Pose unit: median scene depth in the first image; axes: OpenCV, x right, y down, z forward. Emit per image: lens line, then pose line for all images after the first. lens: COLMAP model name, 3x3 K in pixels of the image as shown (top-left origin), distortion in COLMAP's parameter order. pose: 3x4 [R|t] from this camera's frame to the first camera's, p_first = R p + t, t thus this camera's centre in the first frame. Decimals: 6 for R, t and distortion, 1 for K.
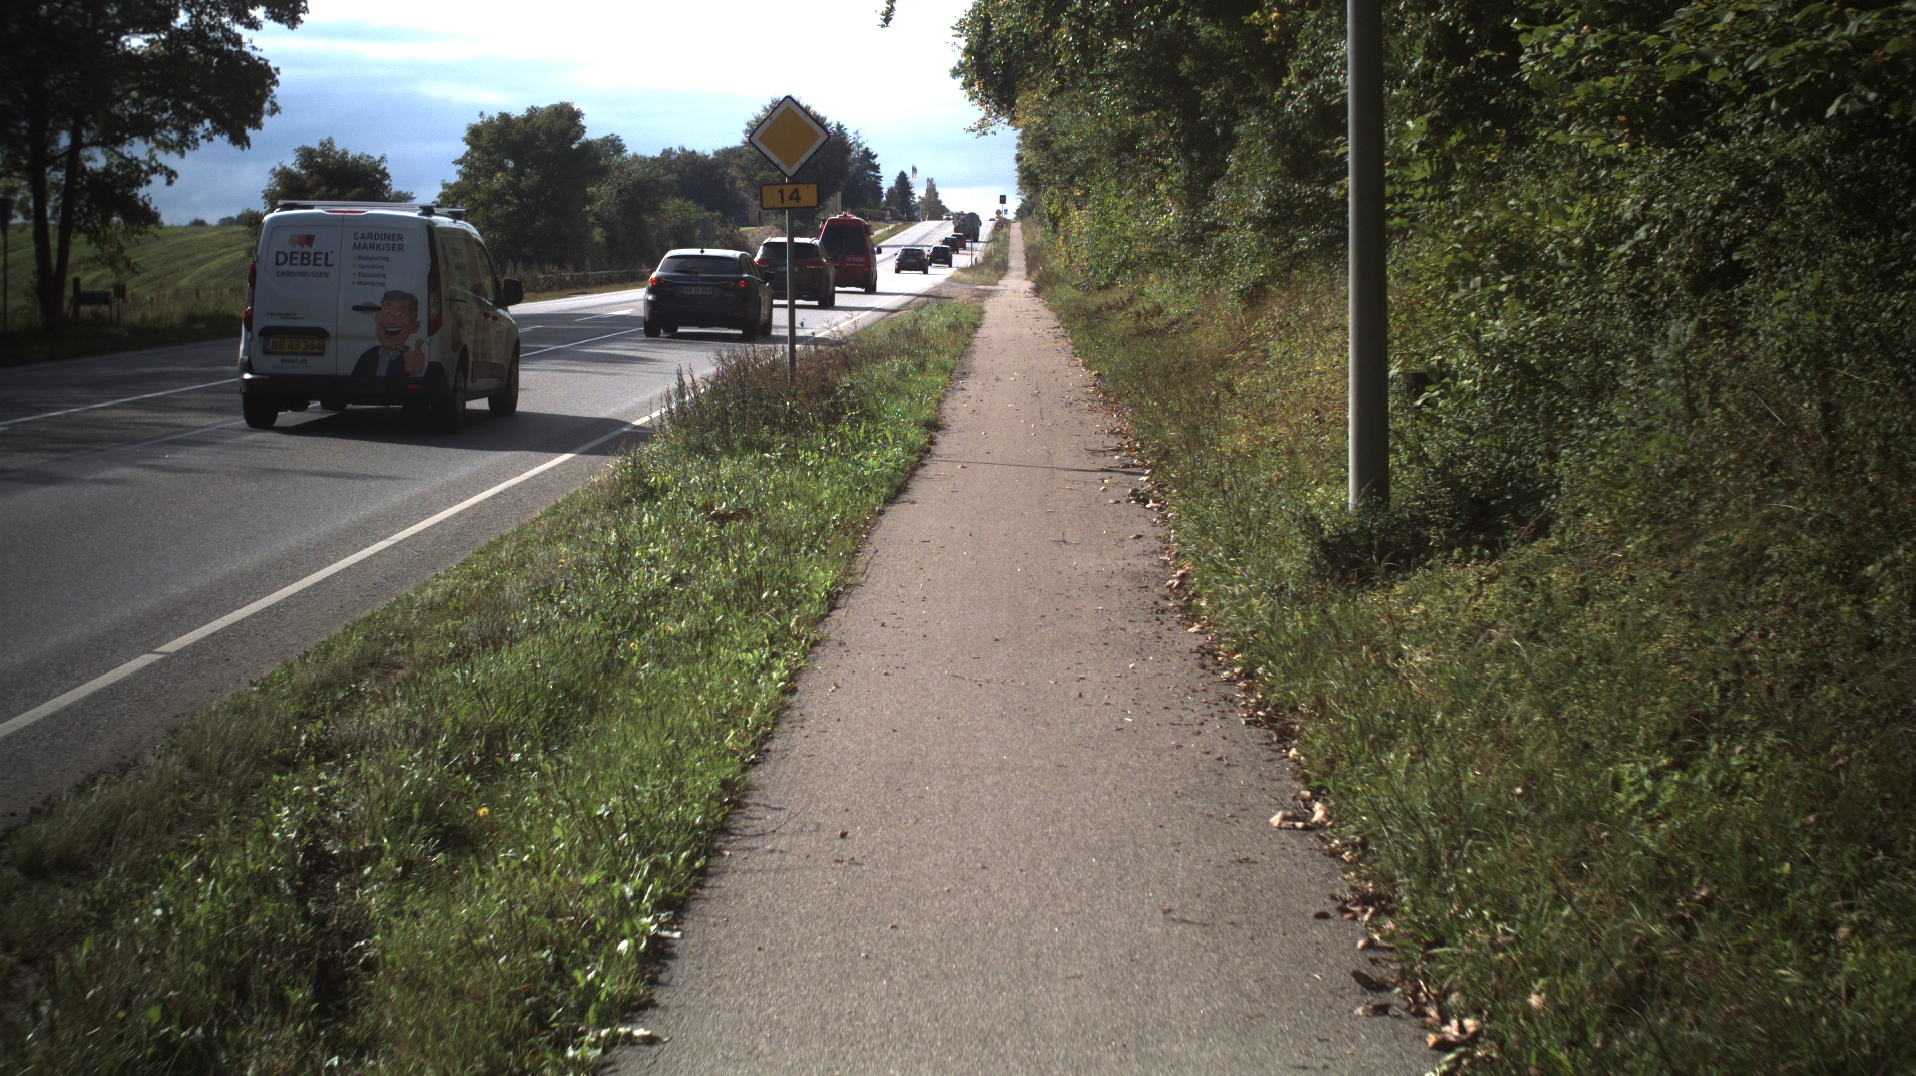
lens RADIAL K [[3407.1, 0, 958.0], [0, 3407.1, 538.0], [0, 0, 1]] dist [-0.277906, 0.334246]
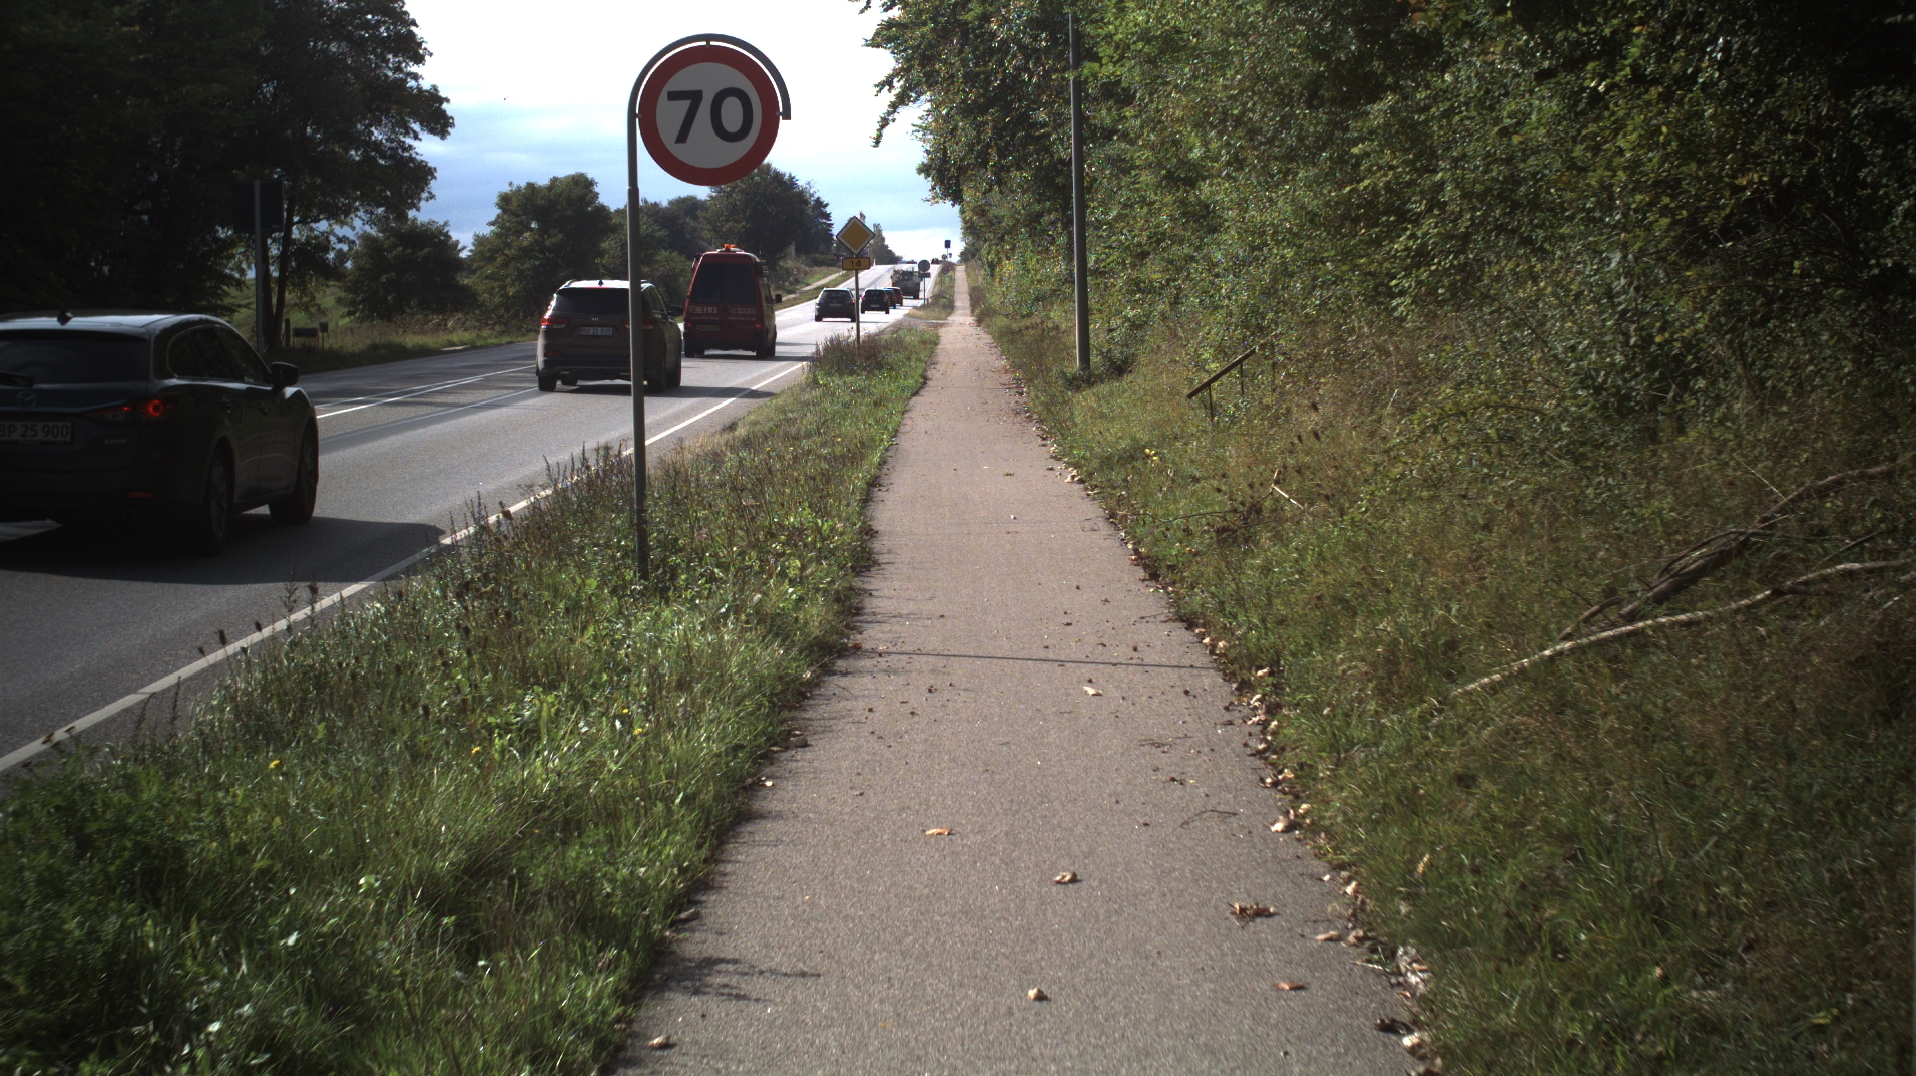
lens RADIAL K [[3407.1, 0, 958.0], [0, 3407.1, 538.0], [0, 0, 1]] dist [-0.277906, 0.334246]
pose [[0.999759, -0.015810, 0.015252, -0.007596], [0.015998, 0.999796, -0.012320, 0.033686], [-0.015054, 0.012561, 0.999808, -0.387993]]
